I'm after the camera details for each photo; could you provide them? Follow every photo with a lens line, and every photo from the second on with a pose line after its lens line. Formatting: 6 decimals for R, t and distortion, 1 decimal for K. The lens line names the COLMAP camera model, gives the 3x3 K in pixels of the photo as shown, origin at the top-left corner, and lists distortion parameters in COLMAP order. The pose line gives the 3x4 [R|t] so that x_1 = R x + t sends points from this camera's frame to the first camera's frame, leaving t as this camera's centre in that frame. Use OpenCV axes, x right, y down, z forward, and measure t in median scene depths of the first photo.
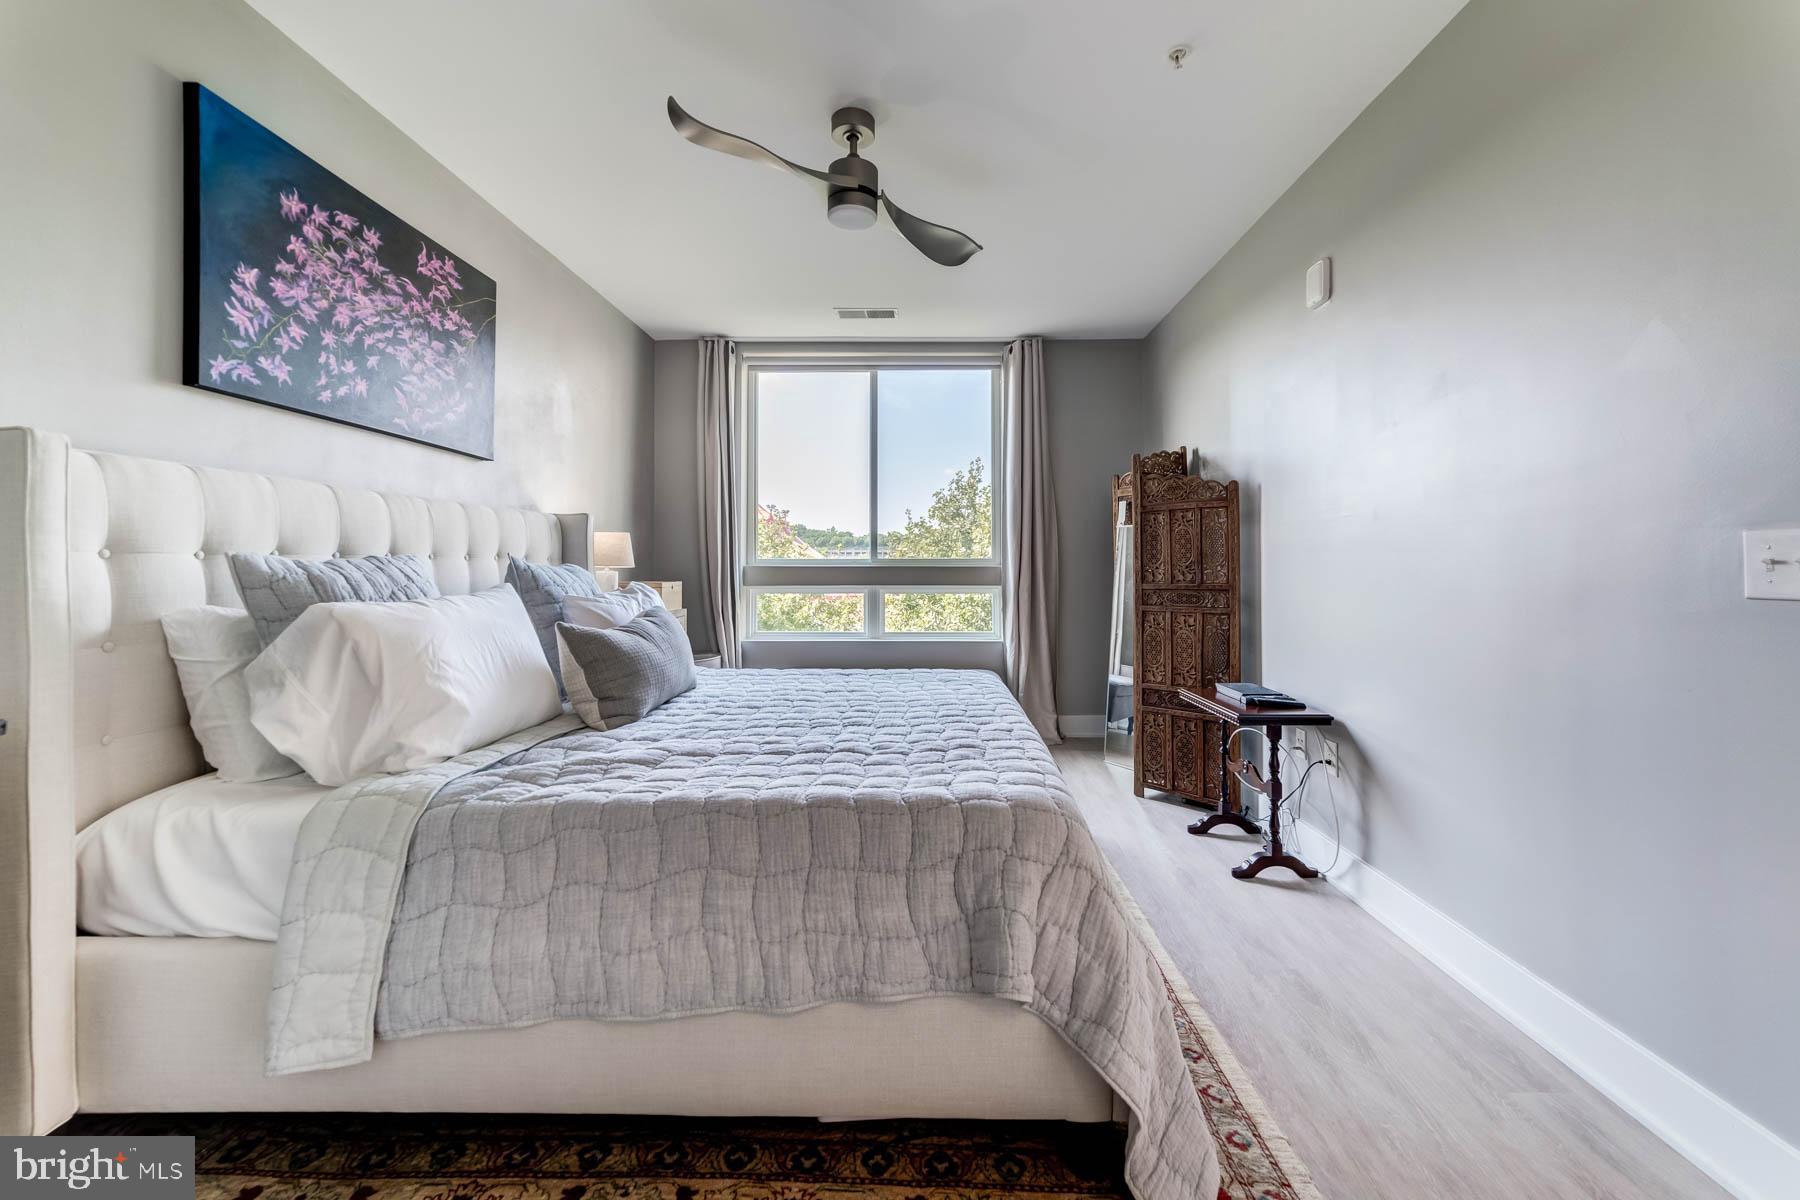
lens RADIAL K [[696.1, 0, 938.6], [0, 696.1, 572.0], [0, 0, 1]] dist [-0.008022, 0.006721]
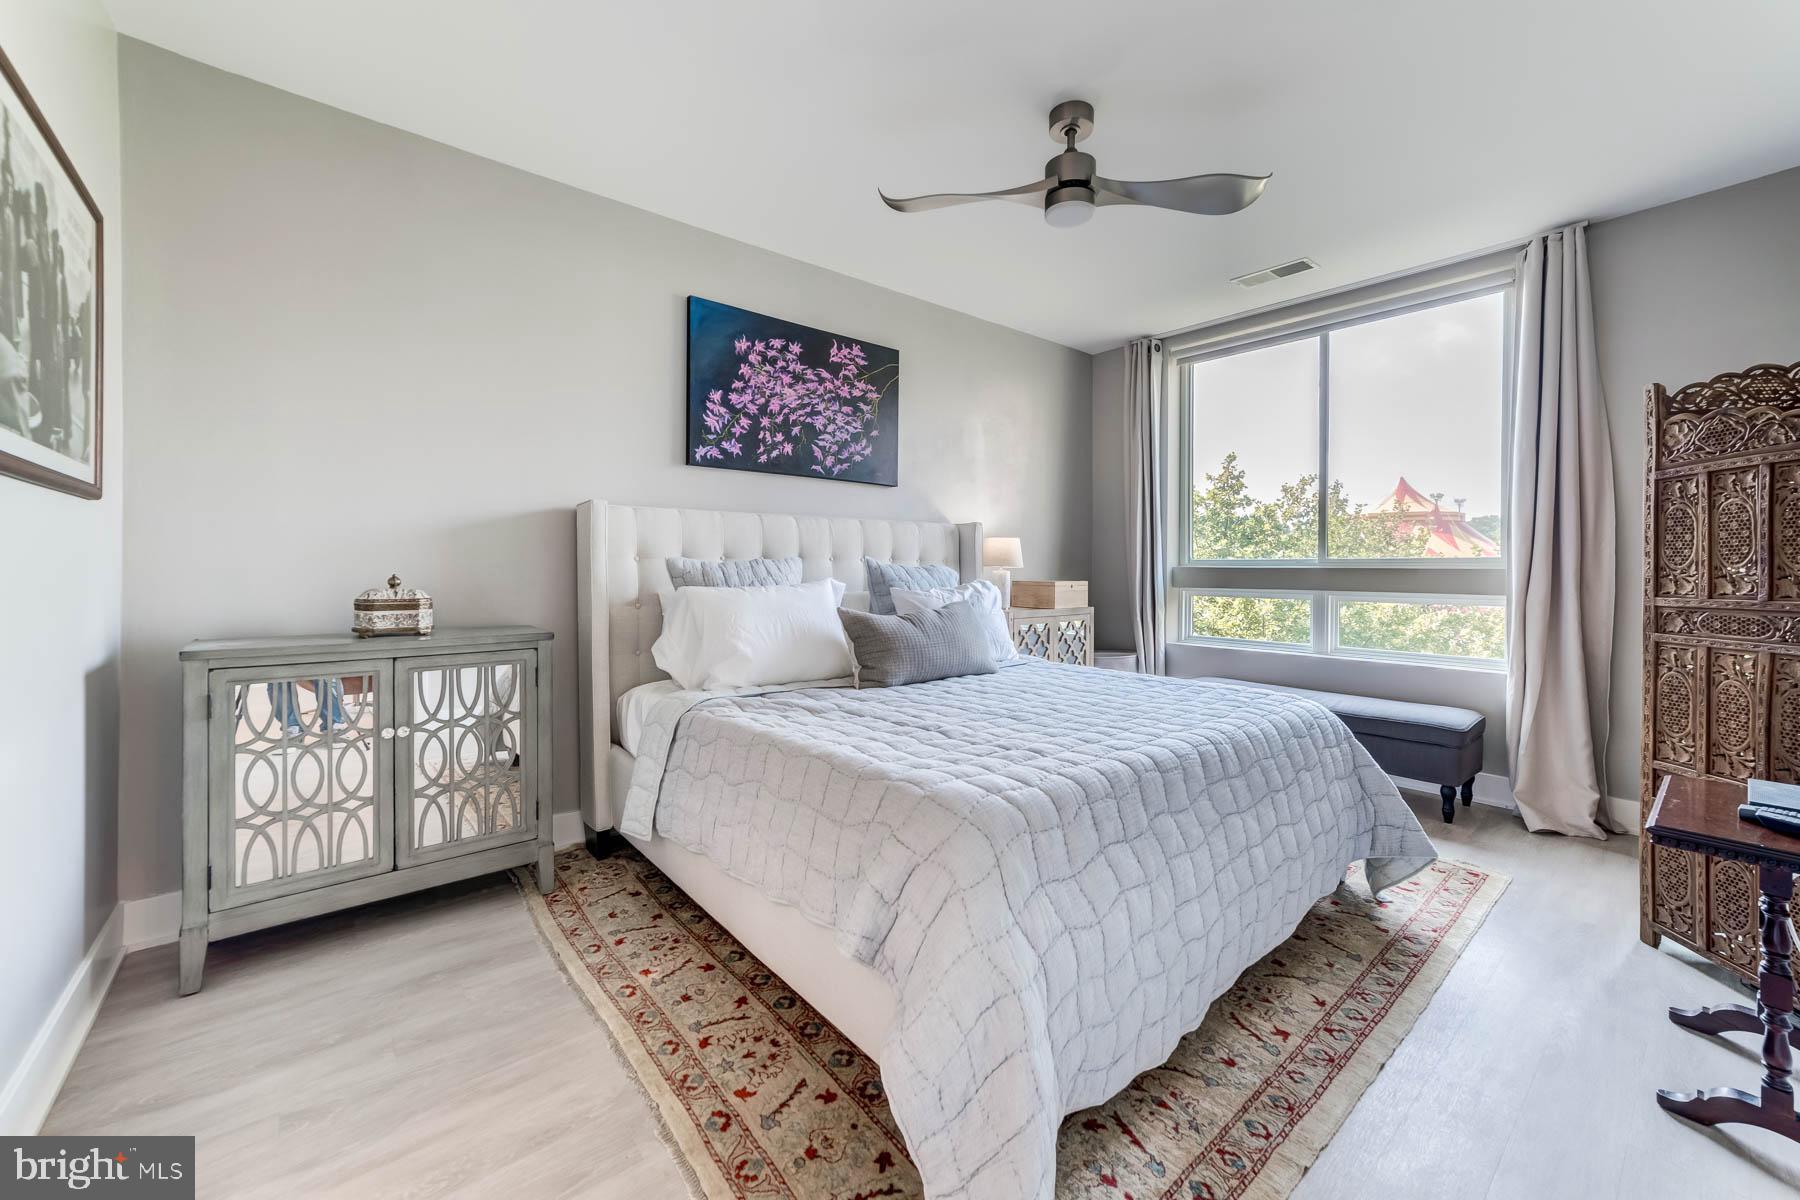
lens RADIAL K [[696.1, 0, 899.8], [0, 696.1, 590.0], [0, 0, 1]] dist [-0.008022, 0.006721]
pose [[0.662256, 0.028204, -0.748746, 0.477730], [-0.010424, 0.999541, 0.028431, -0.000567], [0.749205, -0.011024, 0.662247, 0.158457]]
